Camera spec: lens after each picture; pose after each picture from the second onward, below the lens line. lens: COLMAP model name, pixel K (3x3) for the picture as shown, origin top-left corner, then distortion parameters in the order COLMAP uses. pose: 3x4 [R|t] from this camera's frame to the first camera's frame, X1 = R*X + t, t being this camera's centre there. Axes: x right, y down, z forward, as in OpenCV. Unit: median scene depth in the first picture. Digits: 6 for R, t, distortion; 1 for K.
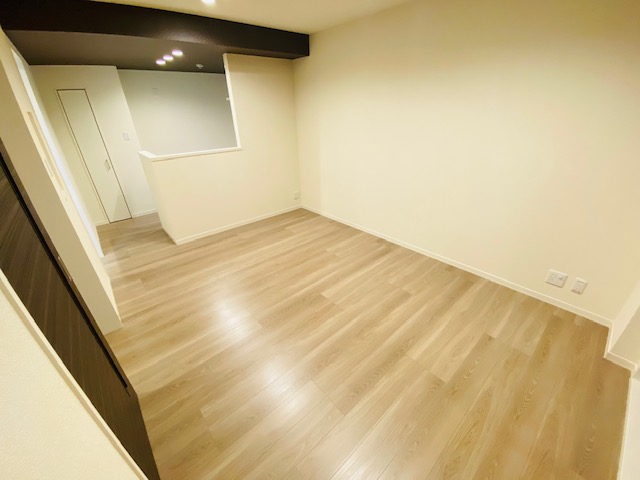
lens RADIAL K [[261.8, 0, 321.4], [0, 261.8, 235.9], [0, 0, 1]] dist [0.035775, -0.032213]
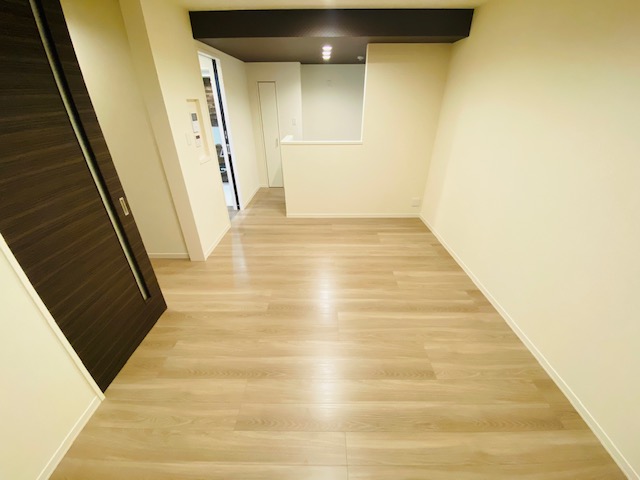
lens RADIAL K [[261.8, 0, 321.4], [0, 261.8, 235.9], [0, 0, 1]] dist [0.035775, -0.032213]
pose [[0.738339, 0.328236, -0.589166, 0.285505], [-0.306916, 0.941406, 0.139851, -0.097208], [0.600548, 0.077567, 0.795818, 0.158370]]
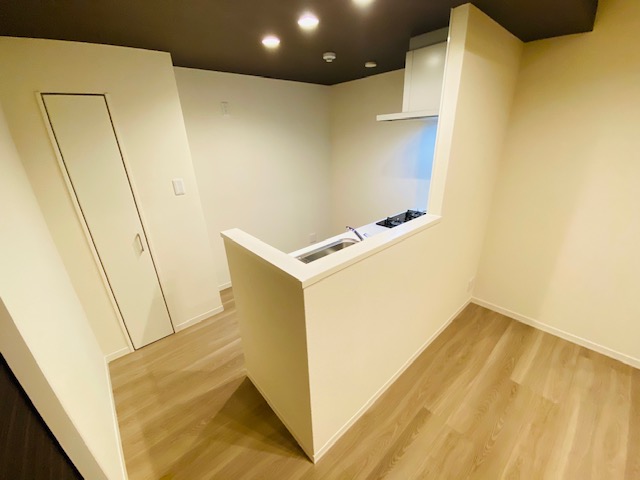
lens RADIAL K [[260.3, 0, 319.7], [0, 260.3, 242.4], [0, 0, 1]] dist [-0.029404, -0.000457]
pose [[0.999978, -0.001436, -0.006505, -0.518044], [0.000861, 0.996161, -0.087532, -0.253901], [0.006606, 0.087524, 0.996141, 0.578714]]
